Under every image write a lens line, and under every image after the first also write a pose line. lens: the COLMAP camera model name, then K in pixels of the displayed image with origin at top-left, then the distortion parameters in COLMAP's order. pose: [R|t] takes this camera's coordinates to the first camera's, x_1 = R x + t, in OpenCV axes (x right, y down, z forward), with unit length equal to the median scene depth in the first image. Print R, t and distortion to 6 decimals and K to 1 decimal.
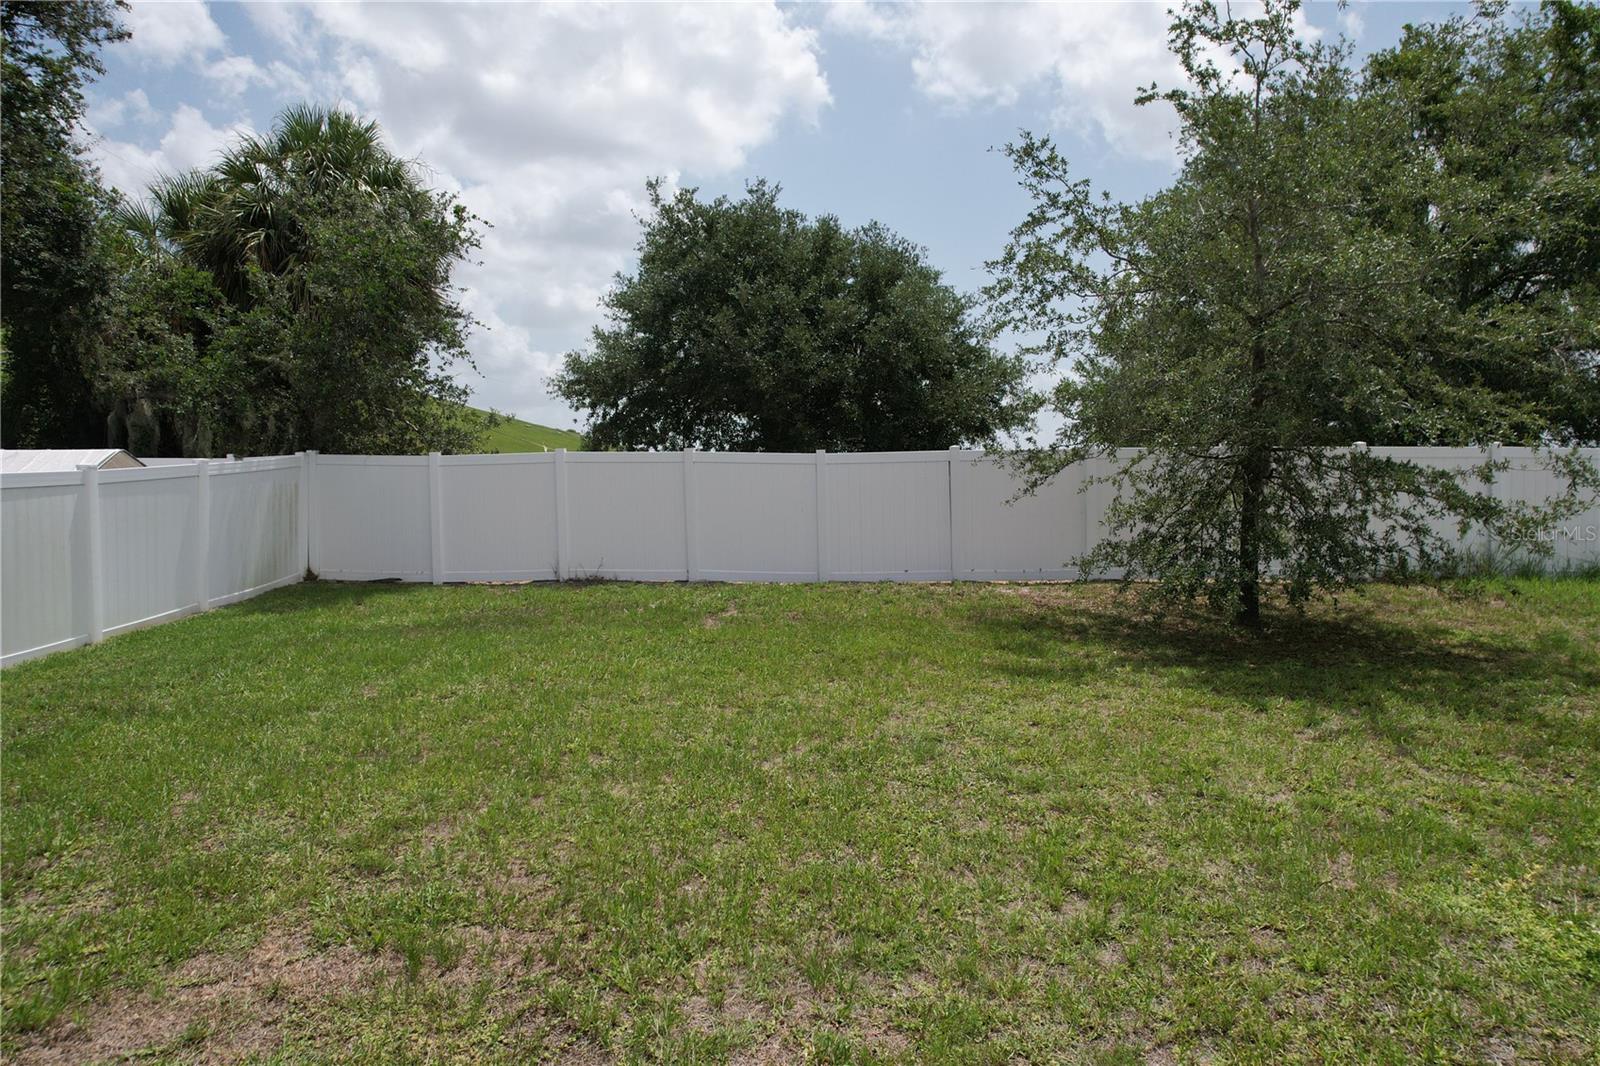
lens RADIAL K [[1027.5, 0, 800.0], [0, 1027.5, 533.0], [0, 0, 1]] dist [-0.072377, 0.070106]
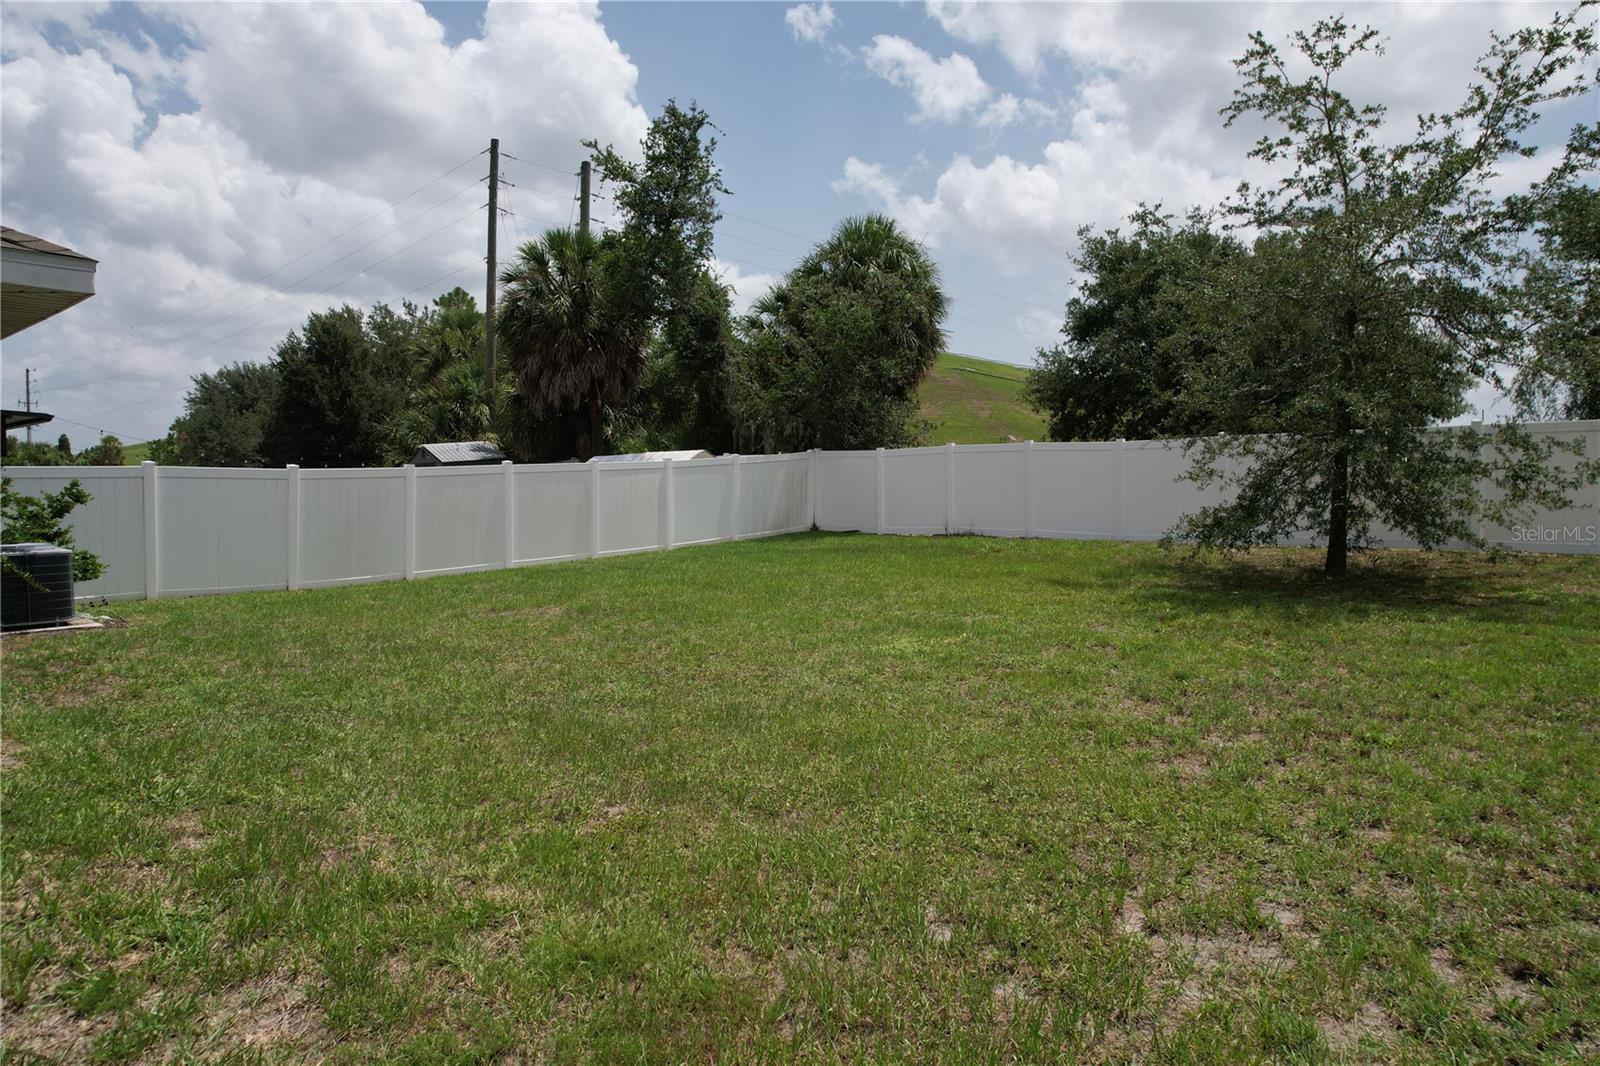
lens RADIAL K [[1027.5, 0, 800.0], [0, 1027.5, 533.0], [0, 0, 1]] dist [-0.072377, 0.070106]
pose [[0.767085, 0.026742, -0.640988, 0.534050], [-0.025785, 0.999609, 0.010845, 0.034171], [0.641027, 0.008208, 0.767474, -0.248030]]
